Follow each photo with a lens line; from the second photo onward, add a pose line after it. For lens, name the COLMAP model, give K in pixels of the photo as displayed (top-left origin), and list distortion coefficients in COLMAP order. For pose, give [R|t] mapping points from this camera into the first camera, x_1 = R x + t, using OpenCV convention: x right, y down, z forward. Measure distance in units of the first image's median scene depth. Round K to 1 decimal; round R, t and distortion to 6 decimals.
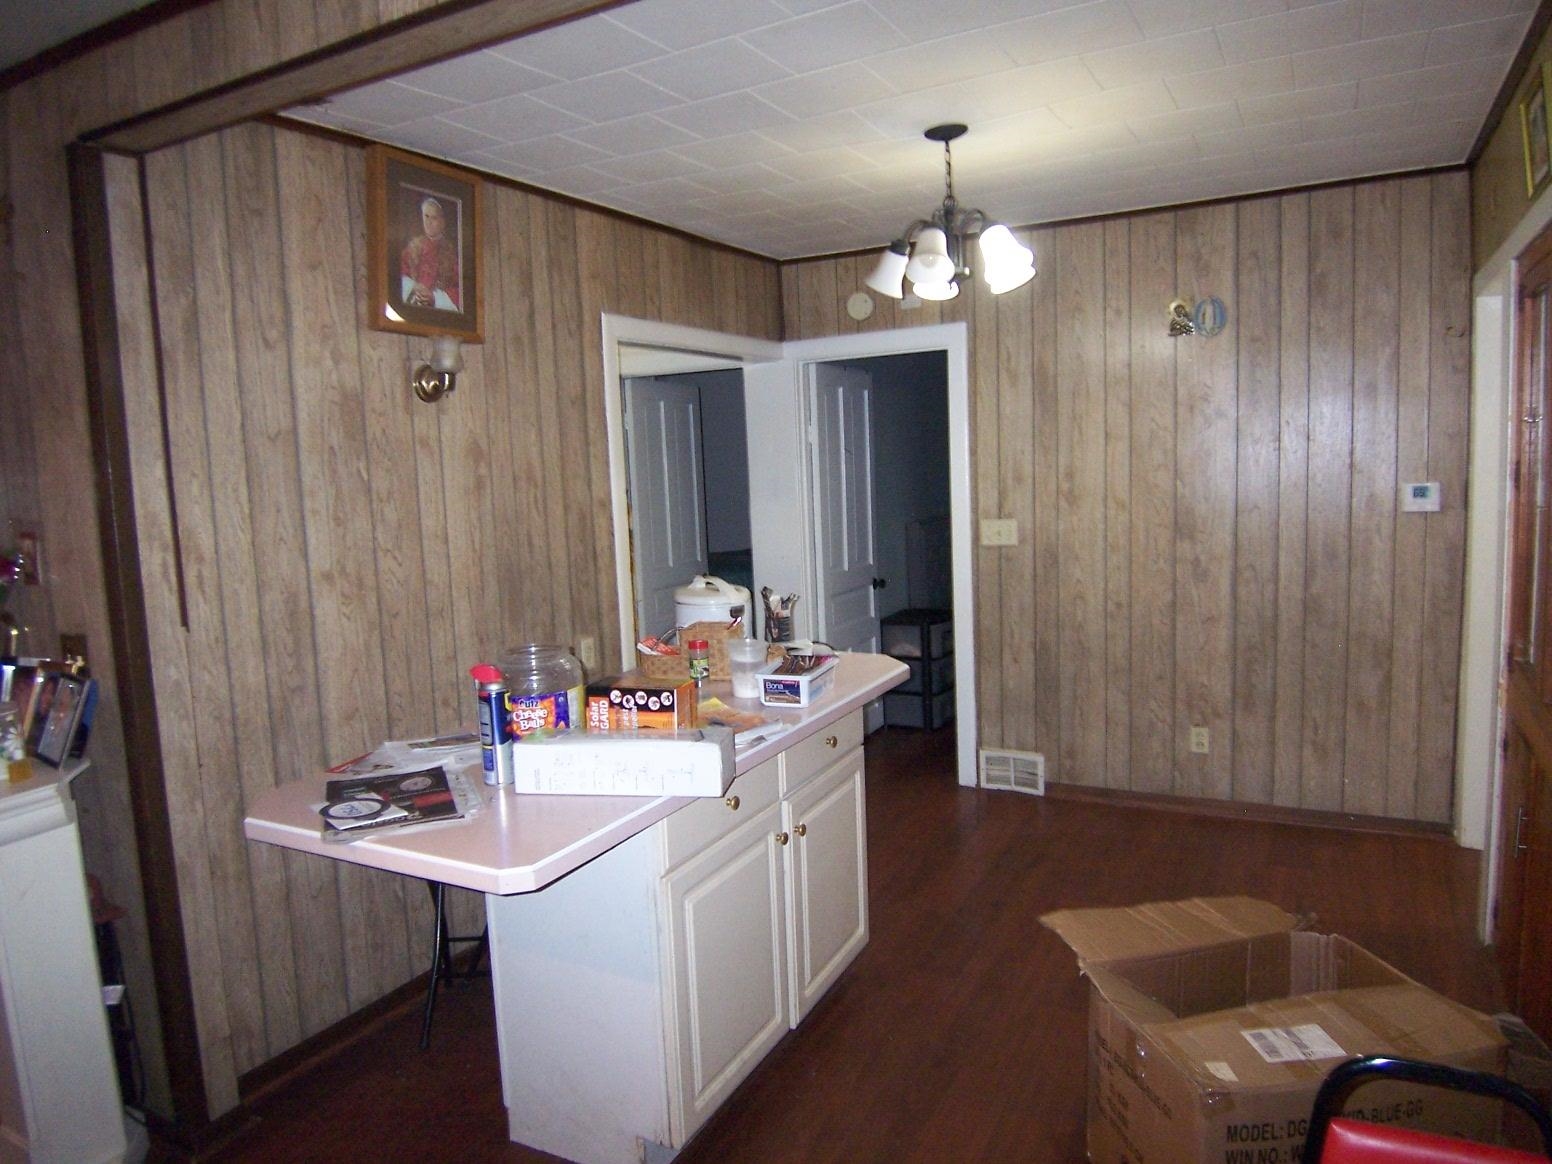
lens RADIAL K [[1040.7, 0, 762.6], [0, 1040.7, 574.9], [0, 0, 1]] dist [-0.031315, -0.021388]
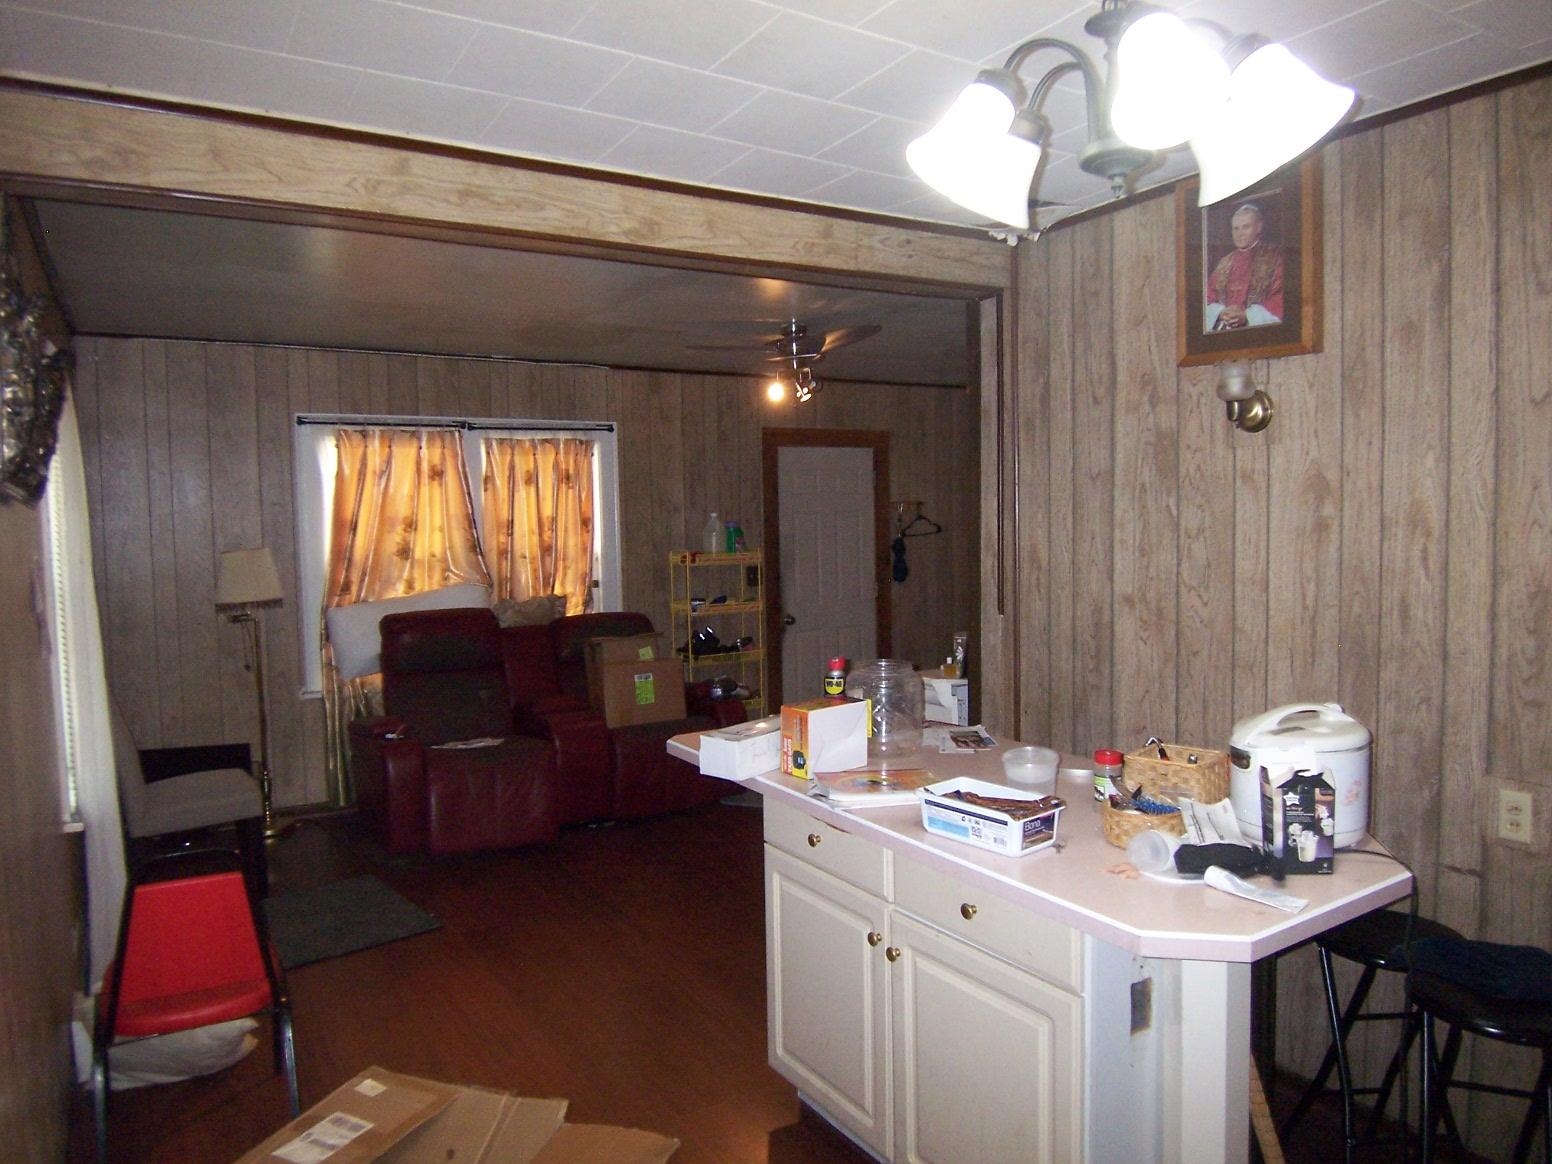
lens RADIAL K [[1040.7, 0, 762.0], [0, 1040.7, 585.3], [0, 0, 1]] dist [-0.031315, -0.021388]
pose [[-0.499572, 0.107791, -0.859540, 0.726009], [-0.060520, 0.985461, 0.158757, -0.164673], [0.864156, 0.131330, -0.485785, 1.174319]]
